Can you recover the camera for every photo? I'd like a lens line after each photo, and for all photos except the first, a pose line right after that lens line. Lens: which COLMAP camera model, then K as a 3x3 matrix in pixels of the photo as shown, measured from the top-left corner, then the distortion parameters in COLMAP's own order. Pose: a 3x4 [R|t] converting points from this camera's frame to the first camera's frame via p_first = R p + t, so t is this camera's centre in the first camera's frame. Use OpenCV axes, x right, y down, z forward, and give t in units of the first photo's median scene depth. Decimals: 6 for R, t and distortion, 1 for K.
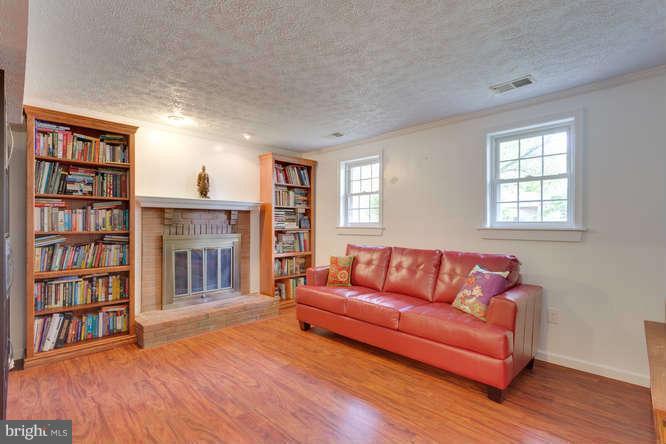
lens RADIAL K [[316.5, 0, 331.4], [0, 316.5, 224.6], [0, 0, 1]] dist [-0.000386, 0.000616]
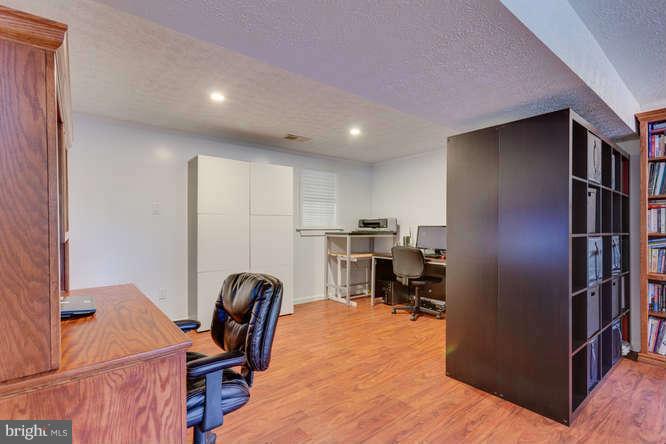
lens RADIAL K [[316.5, 0, 331.4], [0, 316.5, 224.6], [0, 0, 1]] dist [-0.000386, 0.000616]
pose [[-0.113026, -0.005233, -0.993578, 0.177837], [-0.002612, 0.999984, -0.004970, 0.003059], [0.993589, 0.002034, -0.113038, 0.084461]]
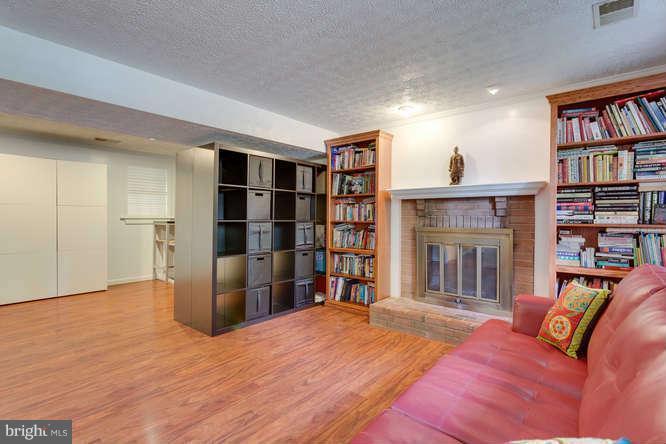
lens RADIAL K [[334.3, 0, 331.4], [0, 334.3, 217.2], [0, 0, 1]] dist [0.002558, 0.000837]
pose [[0.070239, 0.000543, -0.997530, 0.613483], [-0.005498, 0.999985, 0.000157, 0.006599], [0.997515, 0.005473, 0.070241, 0.795447]]
